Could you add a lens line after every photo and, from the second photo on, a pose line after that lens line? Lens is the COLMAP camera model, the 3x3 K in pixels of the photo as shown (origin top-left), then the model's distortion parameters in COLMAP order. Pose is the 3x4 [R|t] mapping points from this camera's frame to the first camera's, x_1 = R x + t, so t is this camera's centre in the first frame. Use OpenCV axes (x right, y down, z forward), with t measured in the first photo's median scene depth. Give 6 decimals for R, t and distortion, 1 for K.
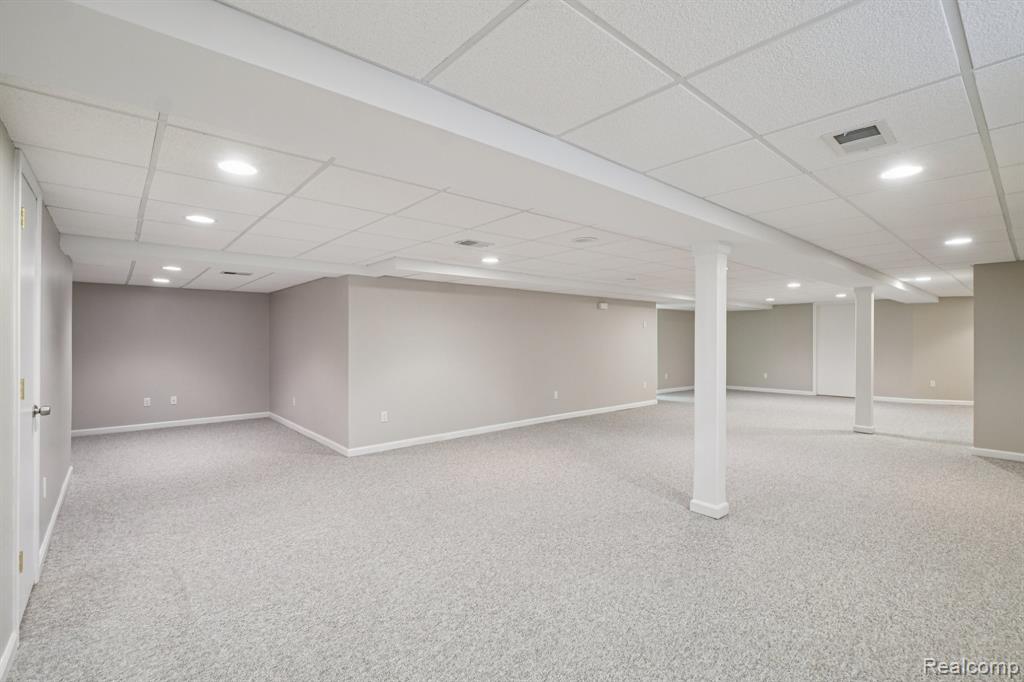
lens RADIAL K [[444.9, 0, 514.7], [0, 444.9, 338.3], [0, 0, 1]] dist [-0.006942, 0.000742]
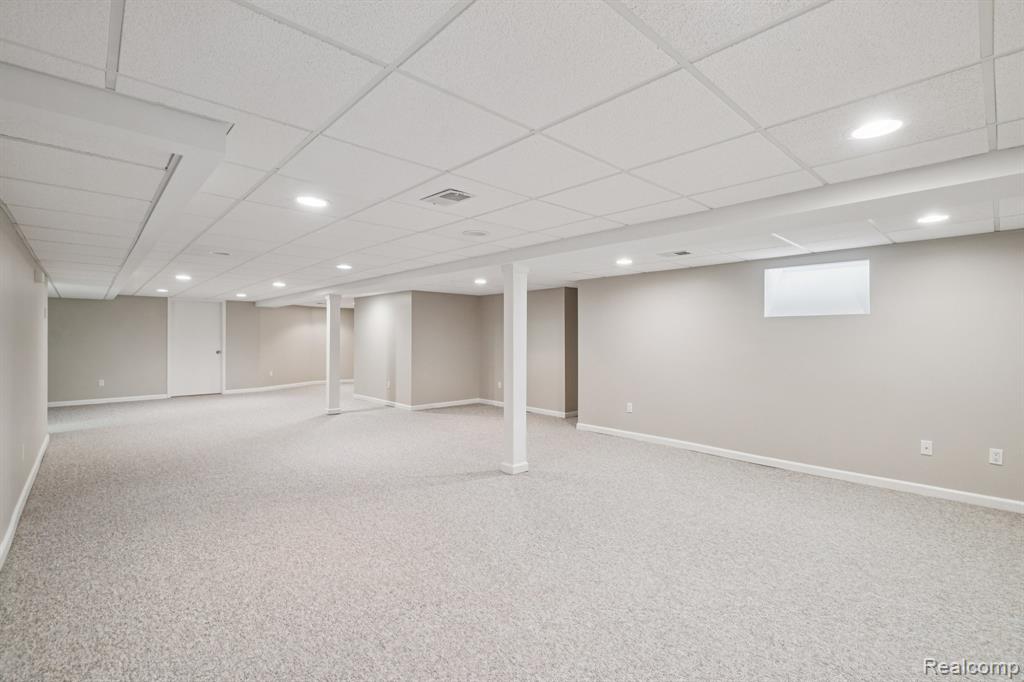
lens RADIAL K [[444.9, 0, 514.6], [0, 444.9, 341.3], [0, 0, 1]] dist [-0.006942, 0.000742]
pose [[-0.000899, -0.008871, 0.999960, -0.699299], [-0.003148, 0.999956, 0.008868, 0.000748], [-0.999995, -0.003140, -0.000927, 0.816483]]
